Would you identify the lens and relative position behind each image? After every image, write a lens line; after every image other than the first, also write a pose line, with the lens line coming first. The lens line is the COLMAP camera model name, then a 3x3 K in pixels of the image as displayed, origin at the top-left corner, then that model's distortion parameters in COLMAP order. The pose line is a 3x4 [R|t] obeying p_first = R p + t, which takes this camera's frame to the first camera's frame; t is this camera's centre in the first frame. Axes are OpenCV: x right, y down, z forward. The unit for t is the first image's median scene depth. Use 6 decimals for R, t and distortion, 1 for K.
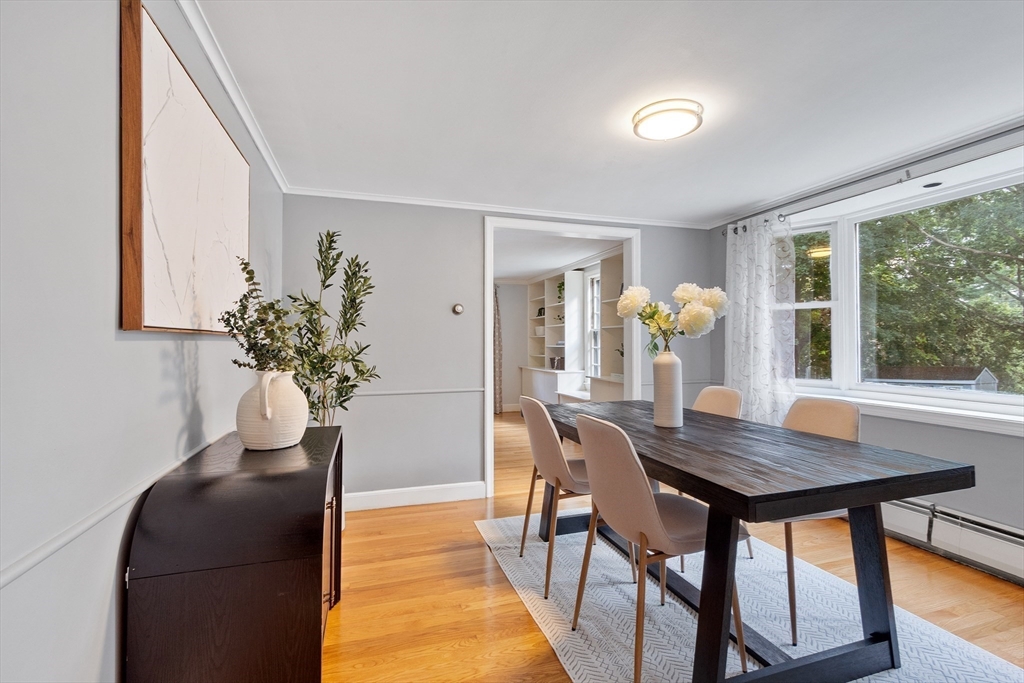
lens RADIAL K [[453.6, 0, 511.5], [0, 453.6, 338.9], [0, 0, 1]] dist [0.001738, 0.000694]
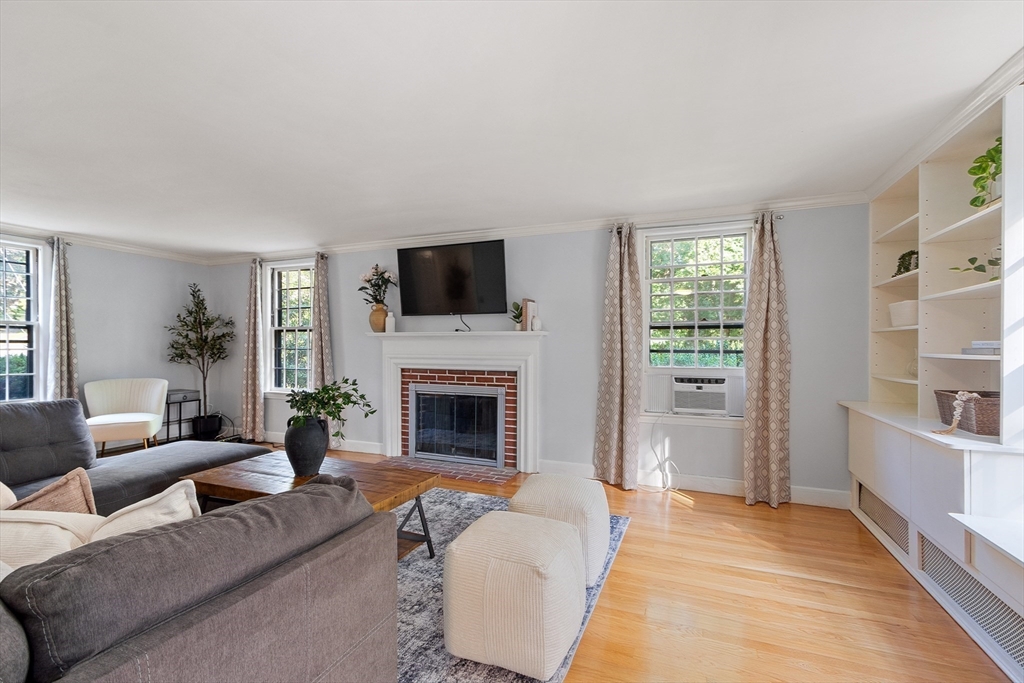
lens RADIAL K [[453.6, 0, 509.9], [0, 453.6, 346.4], [0, 0, 1]] dist [0.001738, 0.000694]
pose [[0.765657, 0.007954, -0.643199, 0.059177], [0.000505, 0.999916, 0.012967, 0.004416], [0.643248, -0.010253, 0.765589, 0.533341]]
